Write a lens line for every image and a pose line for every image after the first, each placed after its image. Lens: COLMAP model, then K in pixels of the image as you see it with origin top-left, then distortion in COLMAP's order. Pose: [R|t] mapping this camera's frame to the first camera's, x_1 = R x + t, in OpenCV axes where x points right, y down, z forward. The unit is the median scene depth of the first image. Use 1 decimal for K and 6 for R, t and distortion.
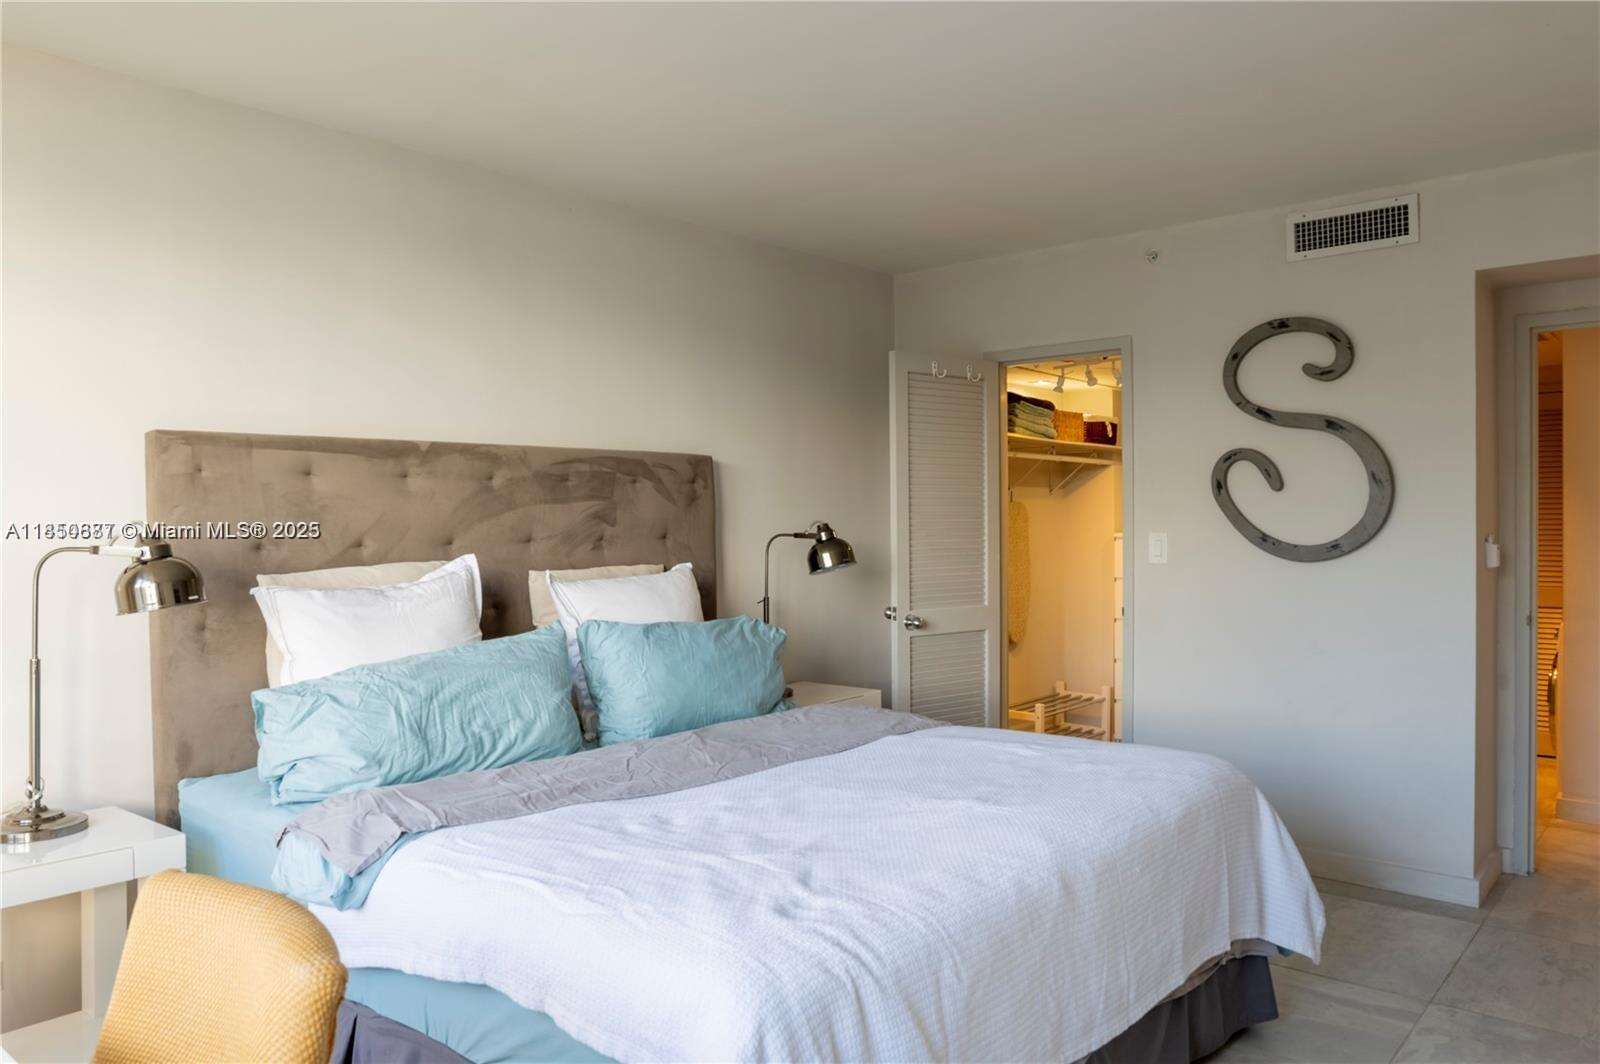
lens RADIAL K [[1135.2, 0, 803.2], [0, 1135.2, 531.8], [0, 0, 1]] dist [-0.043622, 0.006071]
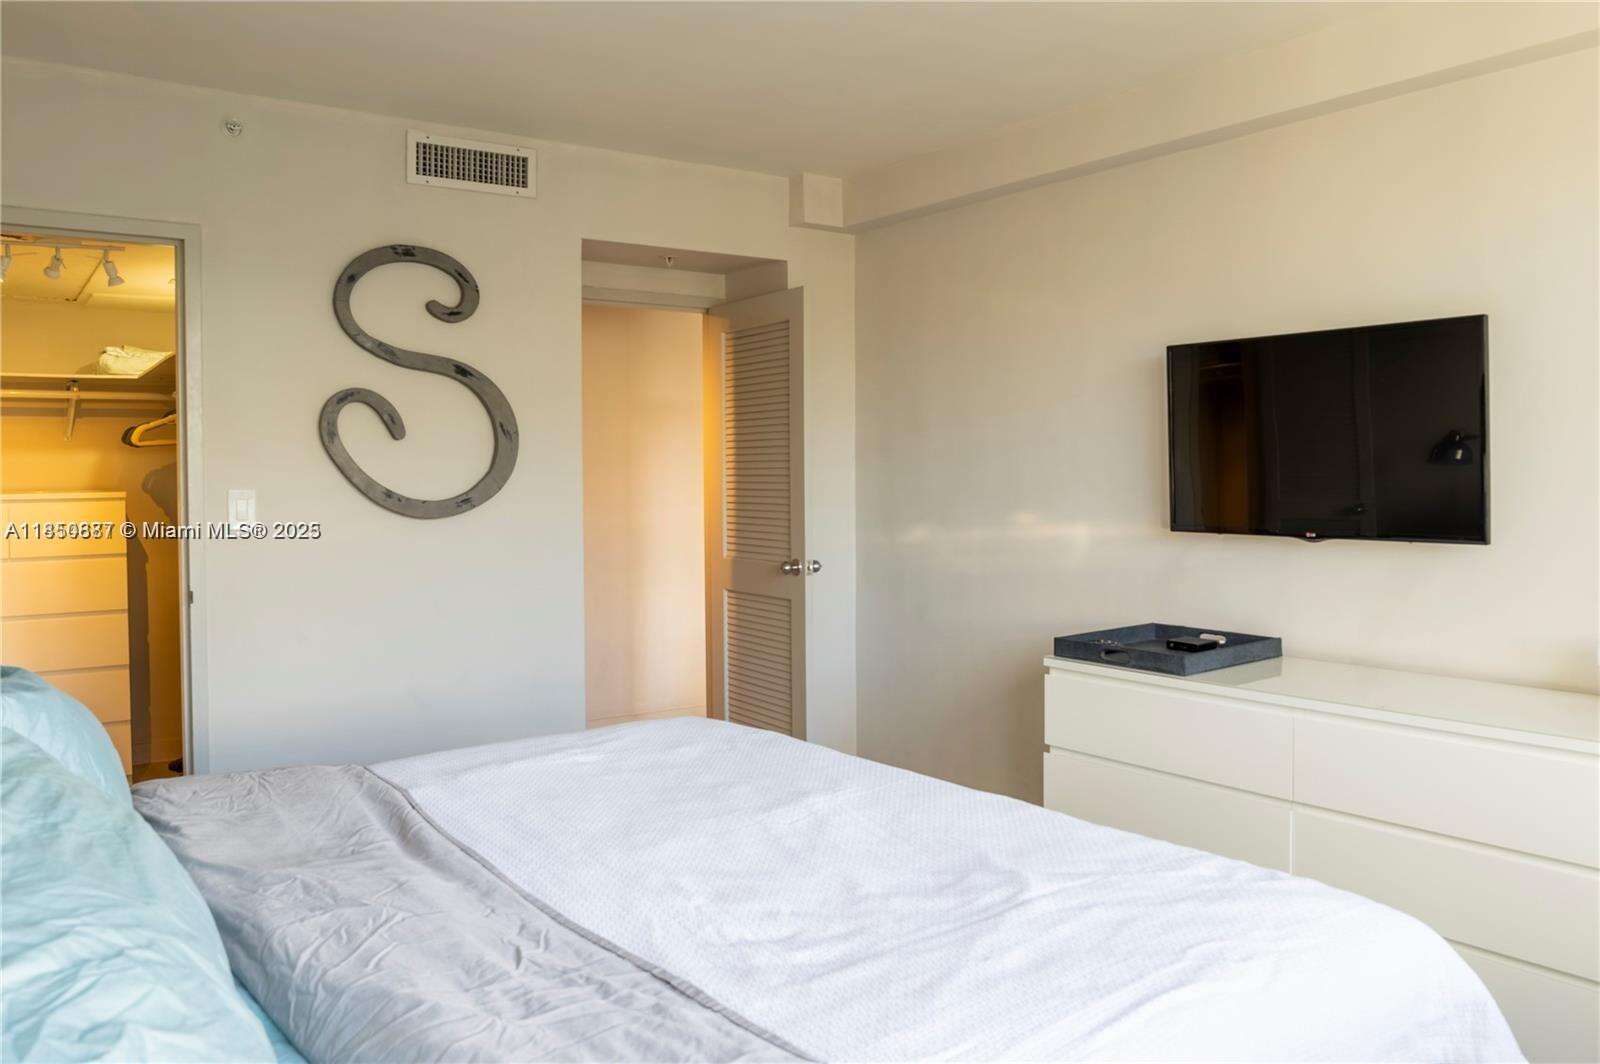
lens RADIAL K [[1231.1, 0, 801.5], [0, 1231.1, 528.4], [0, 0, 1]] dist [-0.032296, -0.004759]
pose [[0.210098, -0.042454, 0.976758, -0.471812], [0.010951, 0.999096, 0.041069, -0.002643], [-0.977619, 0.002068, 0.210373, 0.502132]]
